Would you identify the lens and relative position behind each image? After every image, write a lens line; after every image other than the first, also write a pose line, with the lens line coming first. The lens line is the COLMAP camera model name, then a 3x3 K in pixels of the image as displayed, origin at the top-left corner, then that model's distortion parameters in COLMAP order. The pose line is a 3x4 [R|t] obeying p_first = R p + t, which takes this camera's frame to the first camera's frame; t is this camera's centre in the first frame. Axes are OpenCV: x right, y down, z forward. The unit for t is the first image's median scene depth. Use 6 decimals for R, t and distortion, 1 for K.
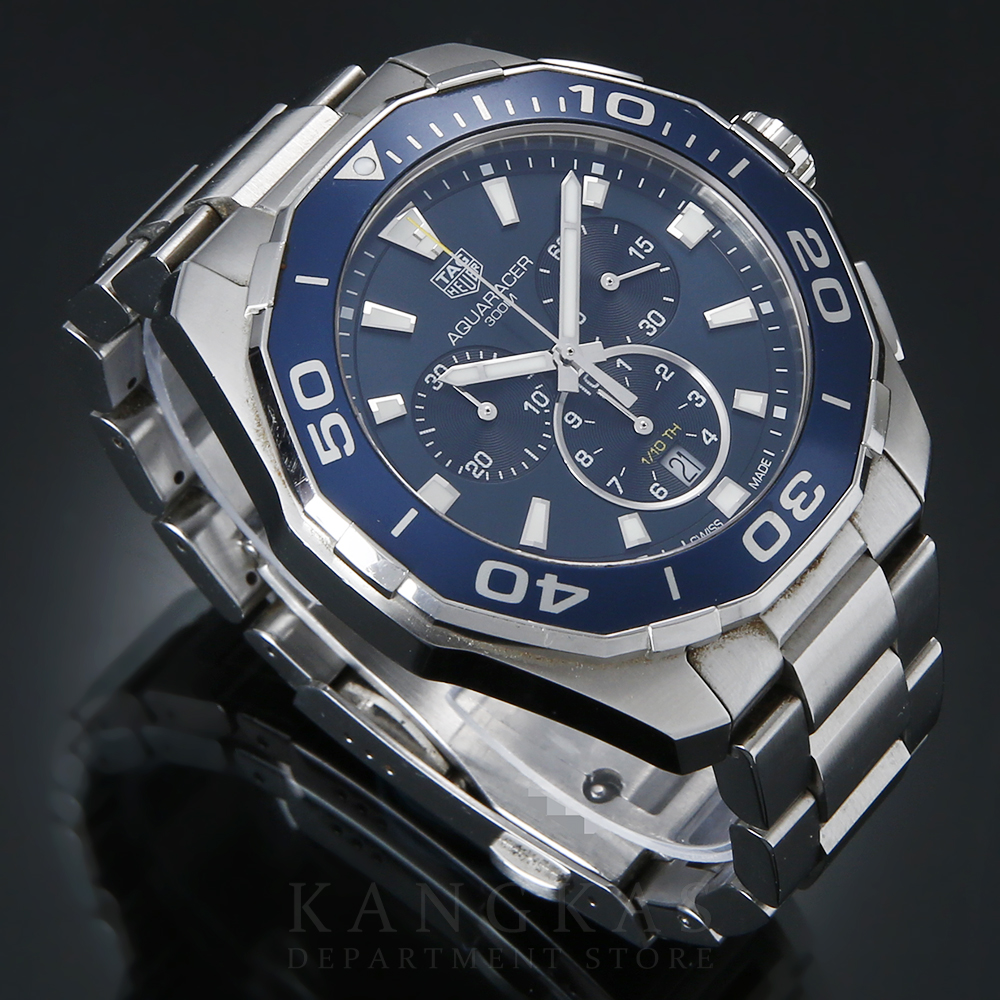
lens RADIAL K [[5973.7, 0, 505.7], [0, 5973.7, 500.7], [0, 0, 1]] dist [-0.951456, 0.000000]
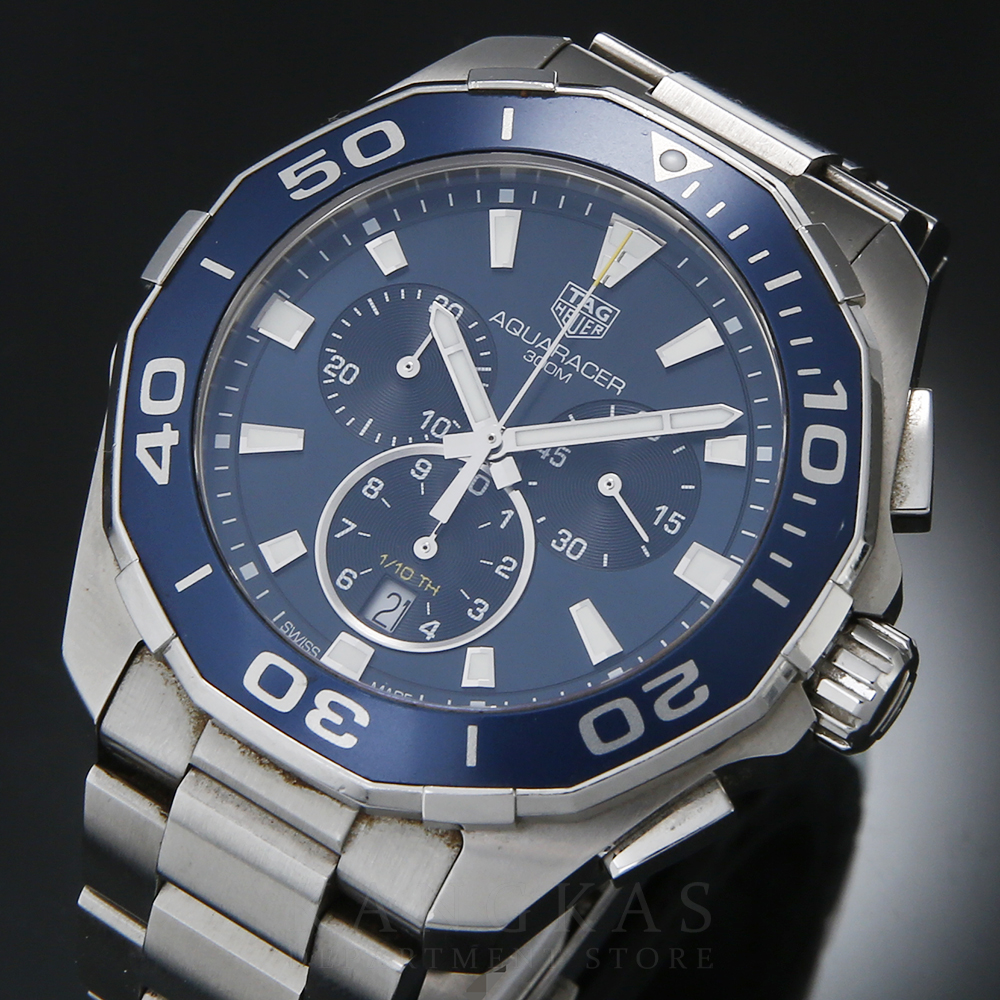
lens RADIAL K [[5973.7, 0, 505.5], [0, 5973.7, 499.4], [0, 0, 1]] dist [-0.951456, 0.000000]
pose [[0.095247, 0.858953, -0.503118, 0.428607], [-0.877164, 0.311380, 0.365548, -0.322188], [0.470649, 0.406500, 0.783101, 0.362292]]
